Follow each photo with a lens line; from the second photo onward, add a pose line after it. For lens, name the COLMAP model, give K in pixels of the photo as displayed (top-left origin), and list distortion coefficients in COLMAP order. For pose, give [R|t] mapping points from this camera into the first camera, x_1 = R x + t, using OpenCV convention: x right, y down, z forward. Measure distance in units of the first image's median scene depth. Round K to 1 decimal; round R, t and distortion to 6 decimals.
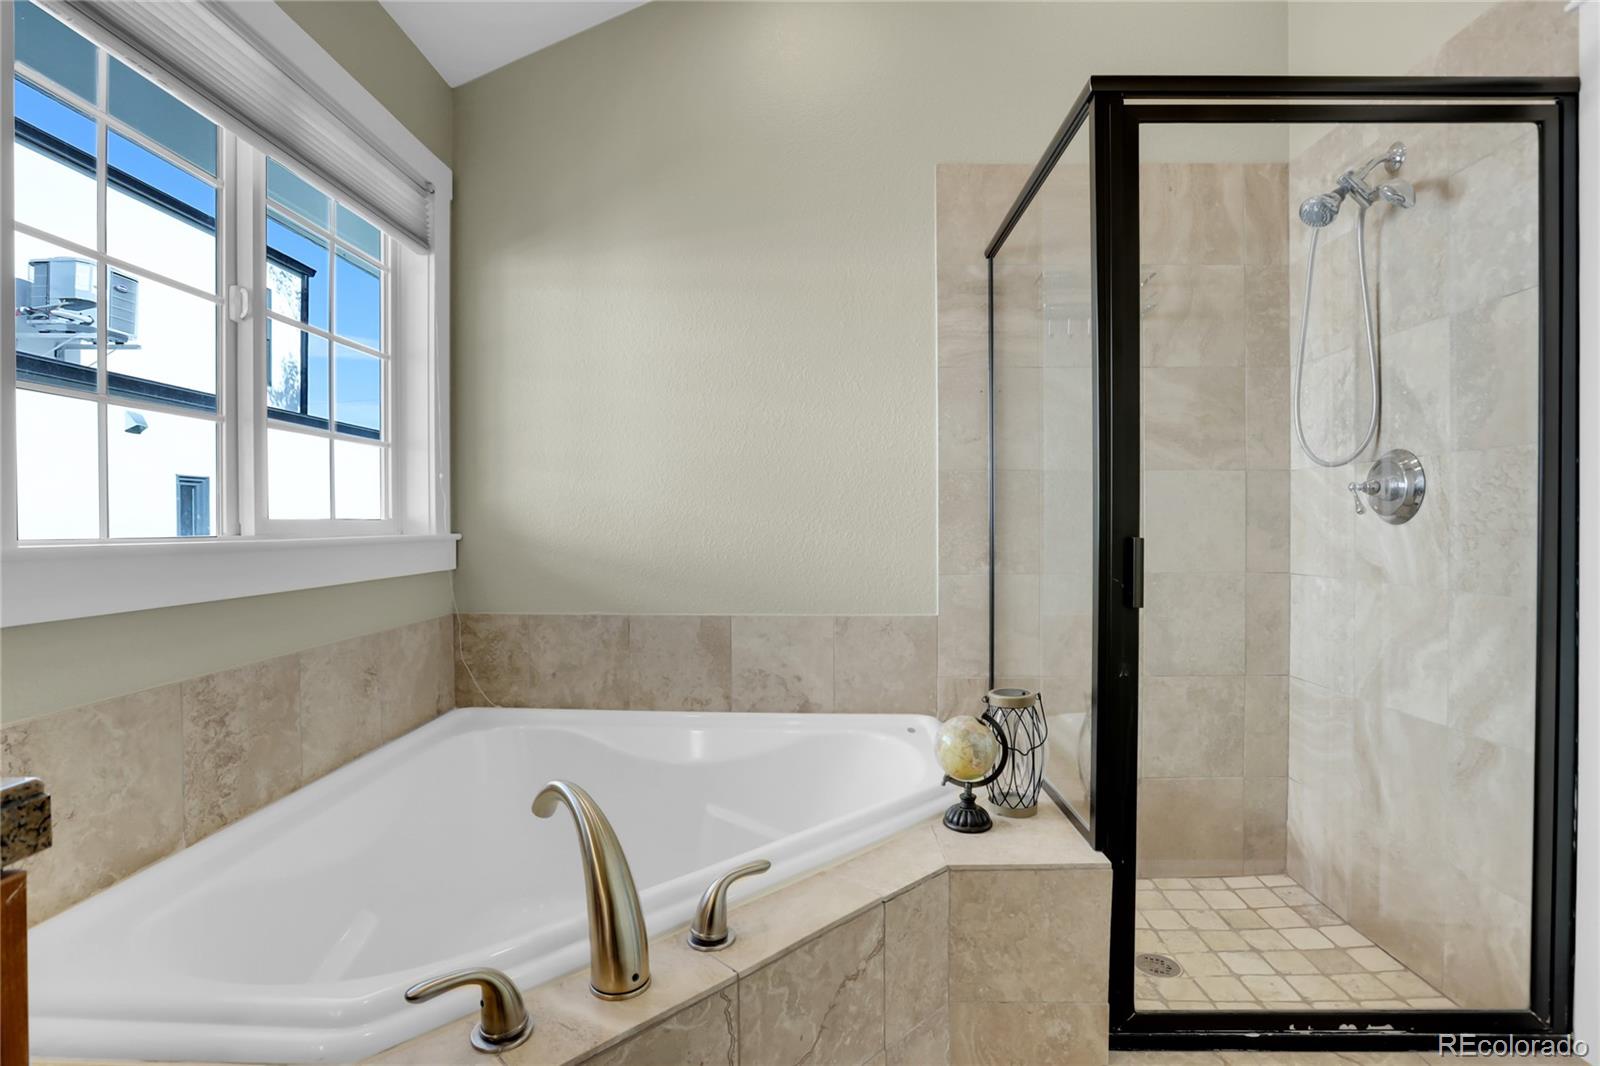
lens RADIAL K [[736.8, 0, 800.0], [0, 736.8, 533.0], [0, 0, 1]] dist [-0.036428, 0.008401]
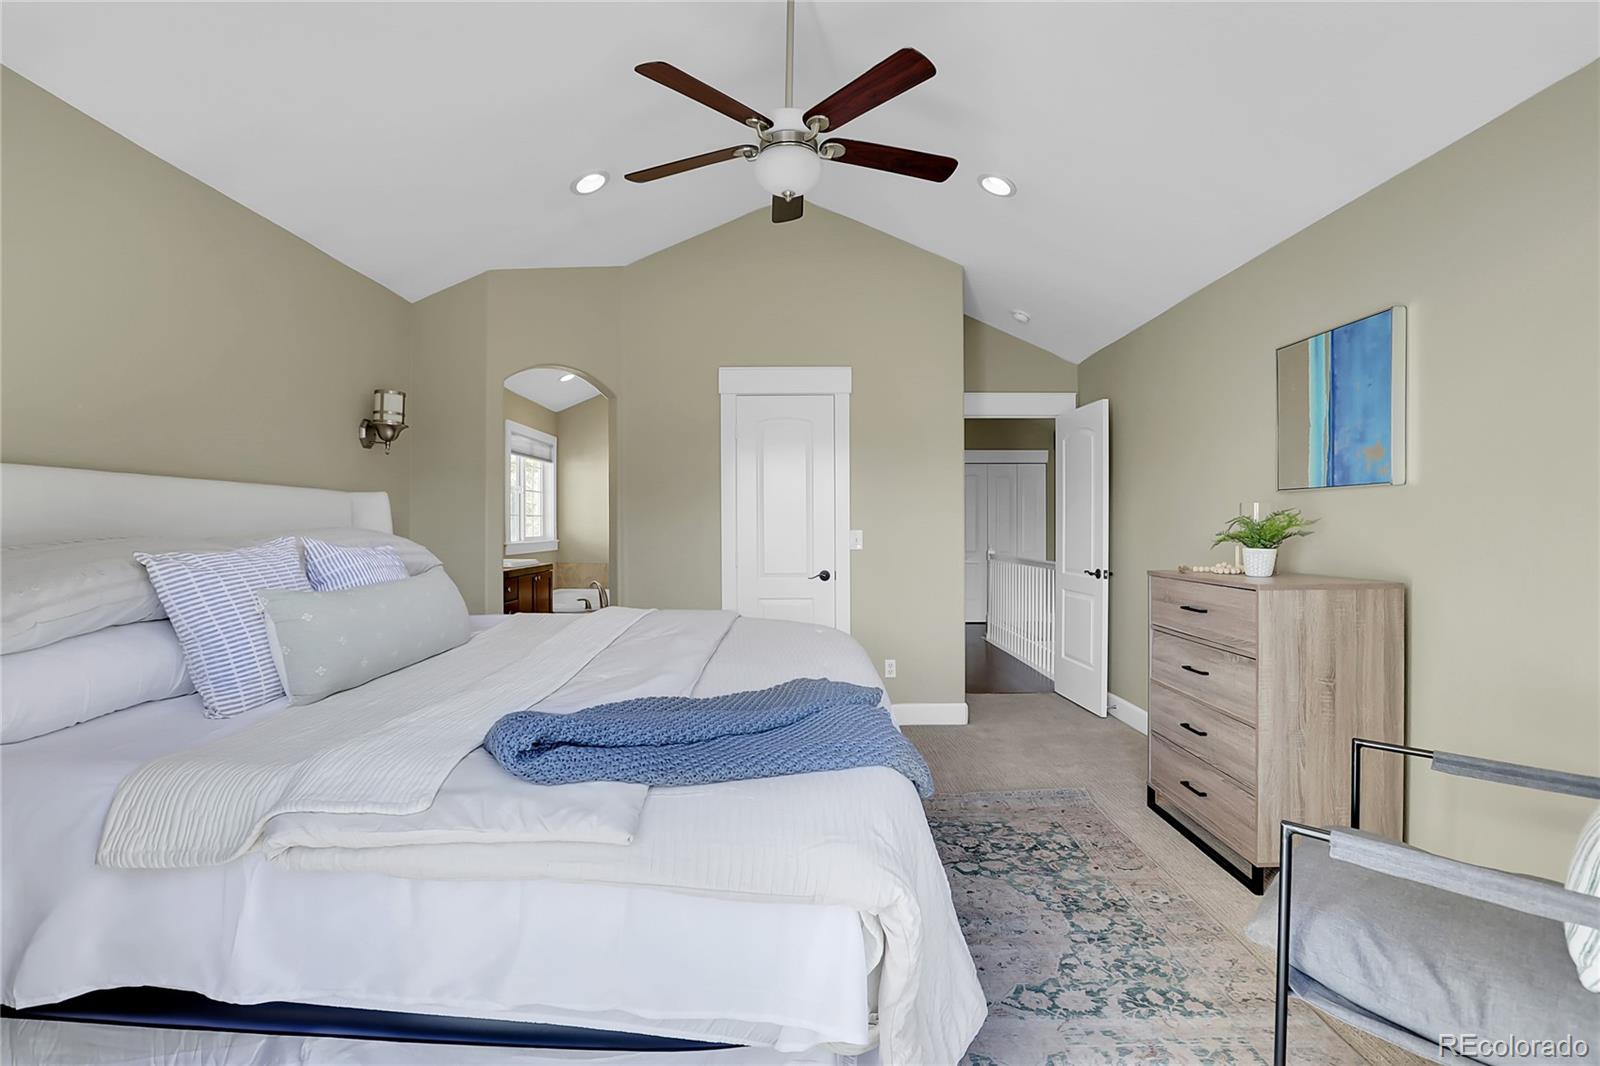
lens RADIAL K [[723.3, 0, 800.0], [0, 723.3, 533.0], [0, 0, 1]] dist [0.027152, 0.000290]
pose [[0.999289, 0.005795, 0.037263, 0.614683], [-0.005744, 0.999982, -0.001465, -0.036524], [-0.037271, 0.001250, 0.999304, -2.744683]]
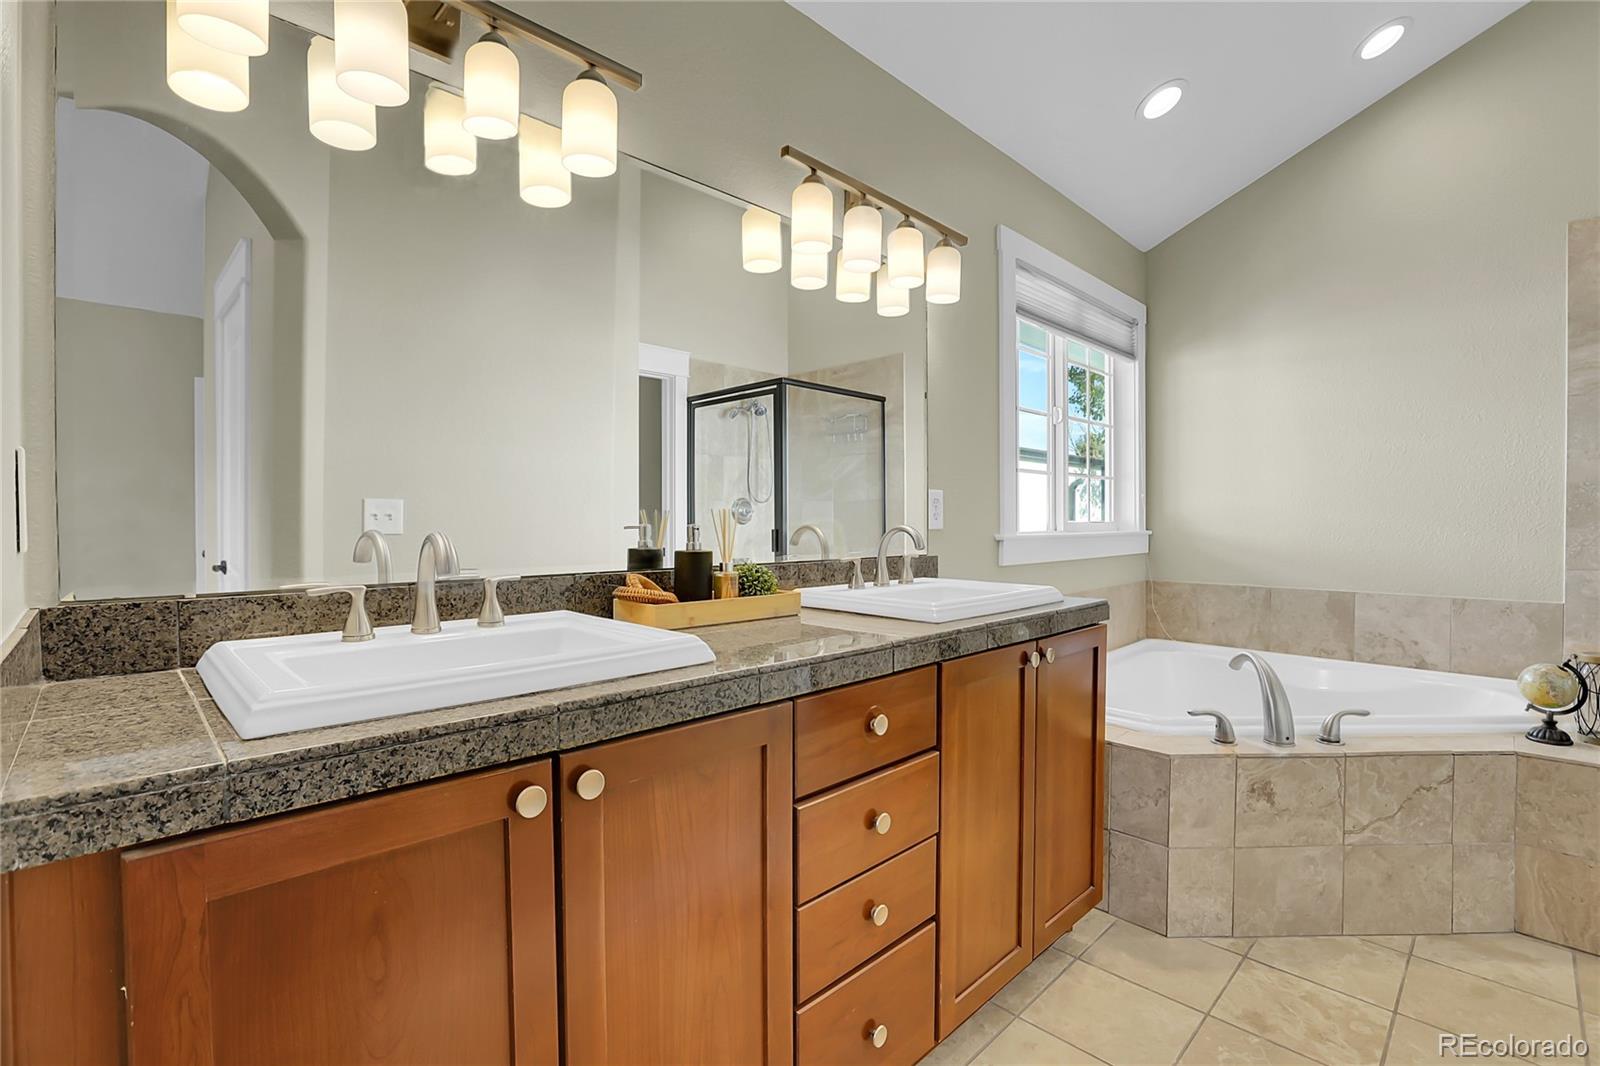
lens RADIAL K [[736.8, 0, 800.0], [0, 736.8, 533.0], [0, 0, 1]] dist [-0.036428, 0.008401]
pose [[0.719074, 0.013010, -0.694812, 0.104457], [-0.008422, 0.999914, 0.010006, -0.004282], [0.694883, -0.001344, 0.719122, -0.739536]]
